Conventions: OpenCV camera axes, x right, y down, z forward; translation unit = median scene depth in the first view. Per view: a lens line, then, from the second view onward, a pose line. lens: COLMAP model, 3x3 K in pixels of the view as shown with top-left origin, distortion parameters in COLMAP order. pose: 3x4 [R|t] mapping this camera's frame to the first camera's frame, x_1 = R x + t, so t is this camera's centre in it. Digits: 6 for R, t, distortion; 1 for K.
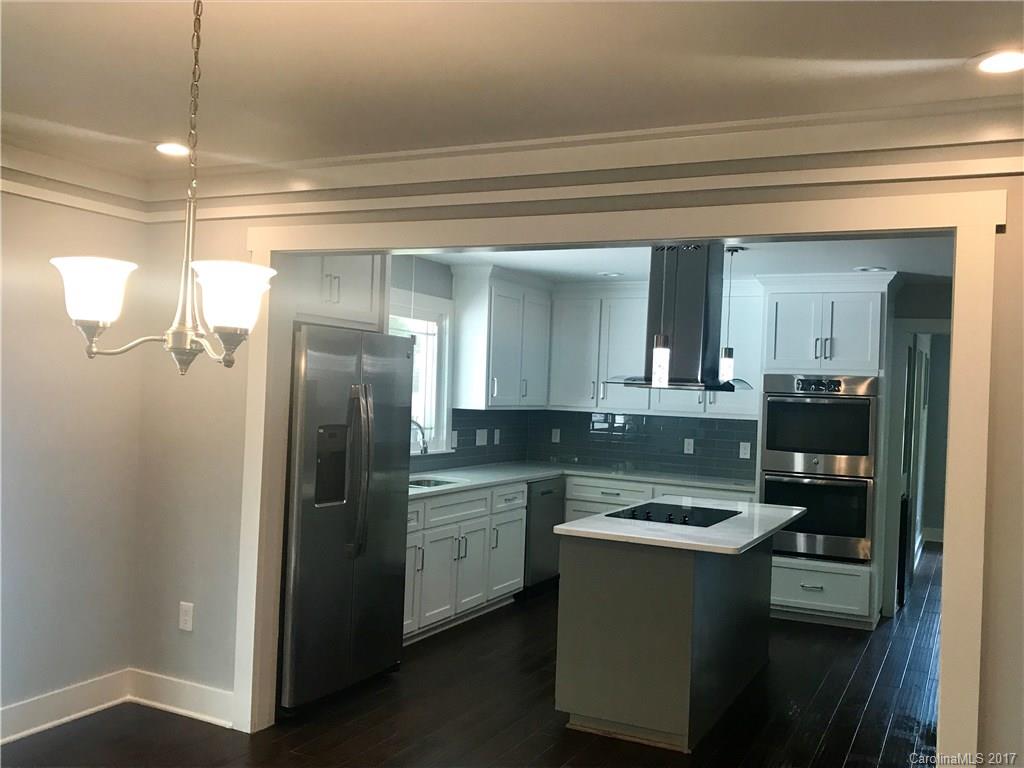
lens RADIAL K [[930.0, 0, 506.8], [0, 930.0, 385.6], [0, 0, 1]] dist [-0.002085, 0.000000]
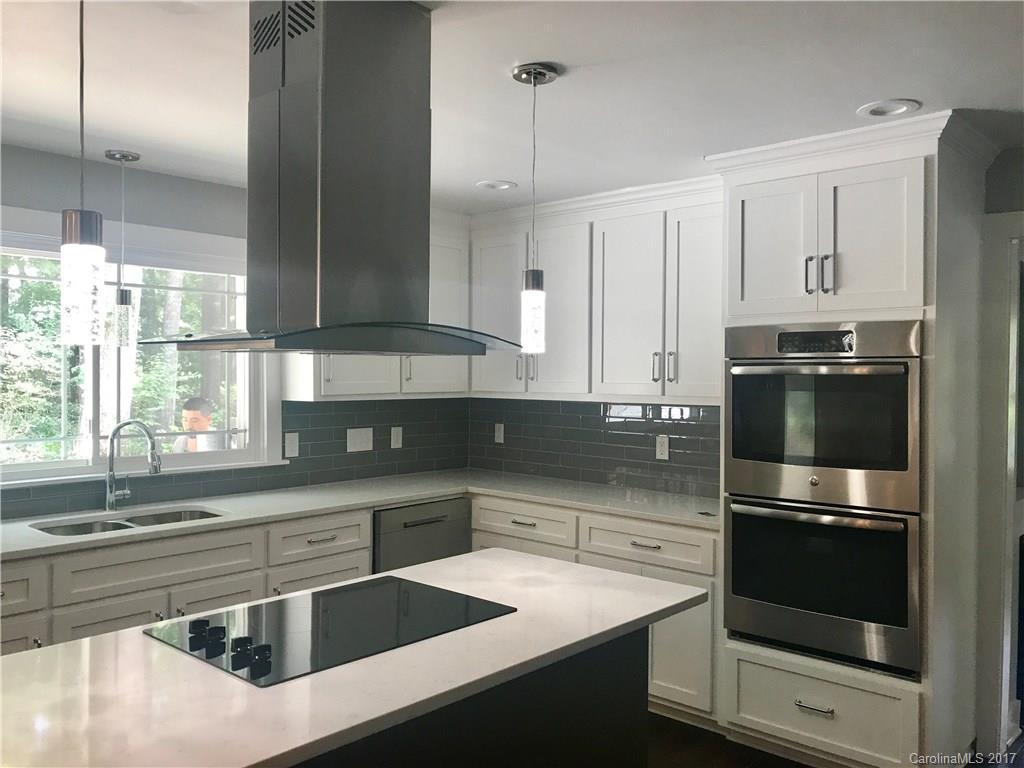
lens RADIAL K [[846.0, 0, 520.5], [0, 846.0, 381.7], [0, 0, 1]] dist [0.012981, 0.012629]
pose [[0.966472, -0.032484, -0.254710, 0.293556], [0.034590, 0.999394, 0.003792, 0.015256], [0.254432, -0.012476, 0.967010, 0.469924]]
